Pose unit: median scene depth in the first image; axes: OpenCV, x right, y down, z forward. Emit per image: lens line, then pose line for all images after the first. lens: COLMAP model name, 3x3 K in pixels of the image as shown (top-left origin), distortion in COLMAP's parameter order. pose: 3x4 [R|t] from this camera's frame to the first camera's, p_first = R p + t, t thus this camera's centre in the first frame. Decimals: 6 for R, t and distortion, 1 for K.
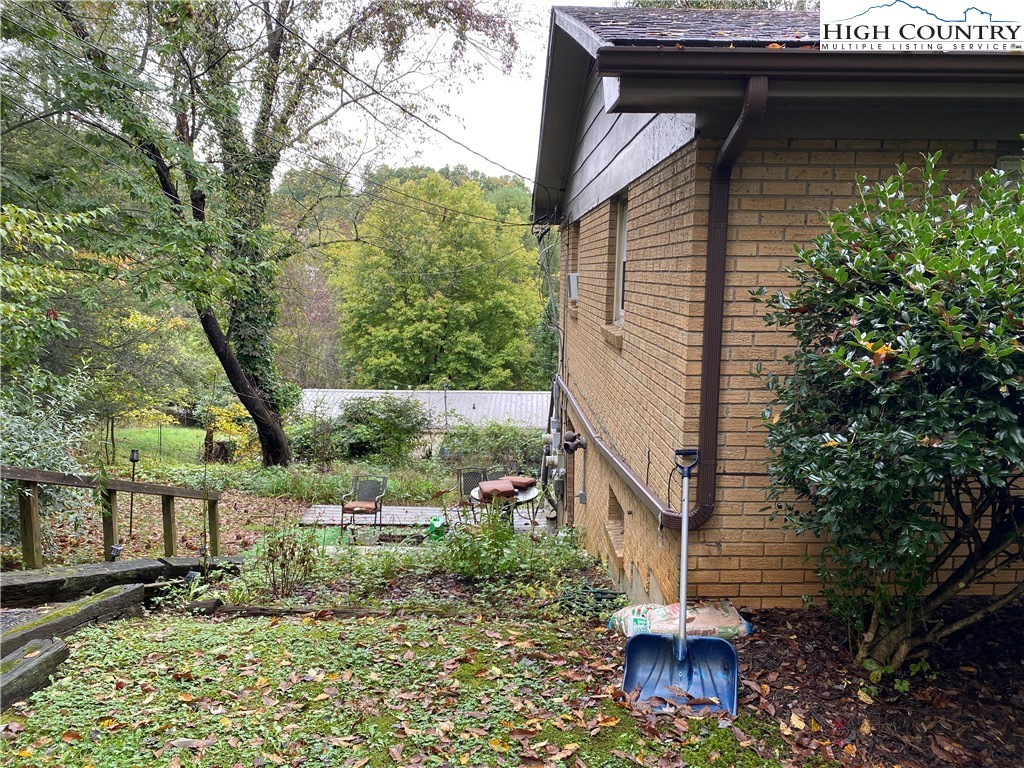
lens RADIAL K [[776.7, 0, 511.9], [0, 776.7, 382.5], [0, 0, 1]] dist [0.017849, -0.028804]
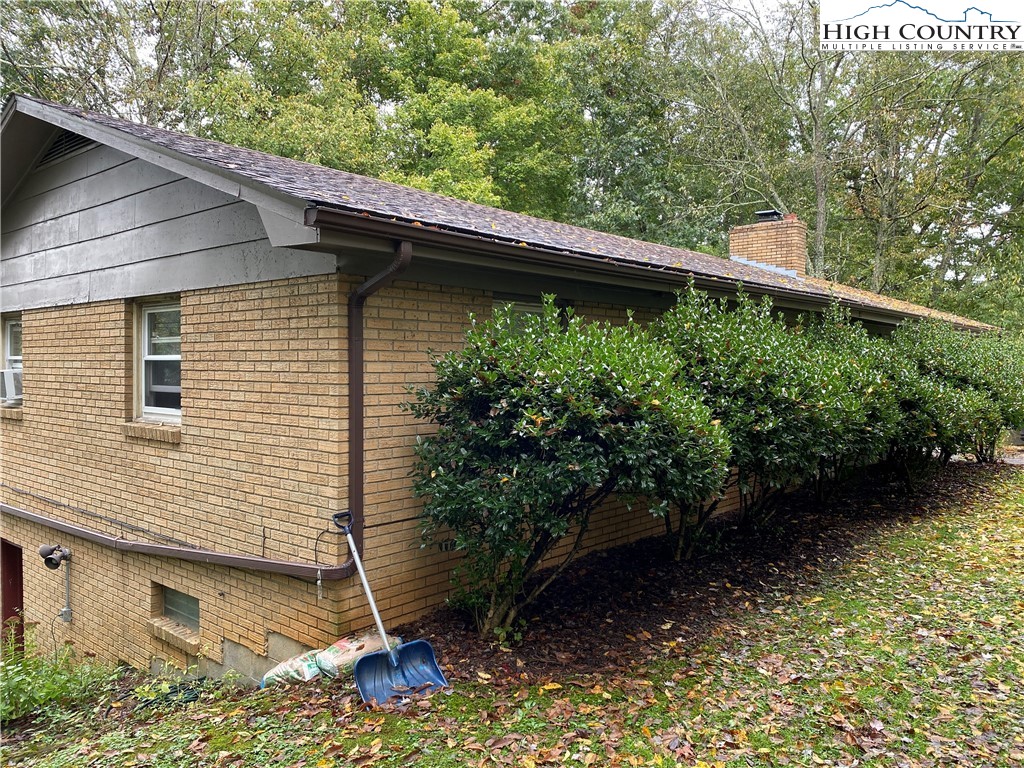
lens RADIAL K [[776.7, 0, 516.9], [0, 776.7, 383.3], [0, 0, 1]] dist [0.017849, -0.028804]
pose [[0.659650, -0.016918, 0.751383, -0.552685], [0.104339, 0.992127, -0.069263, -0.004889], [-0.744295, 0.124088, 0.656221, -0.068215]]
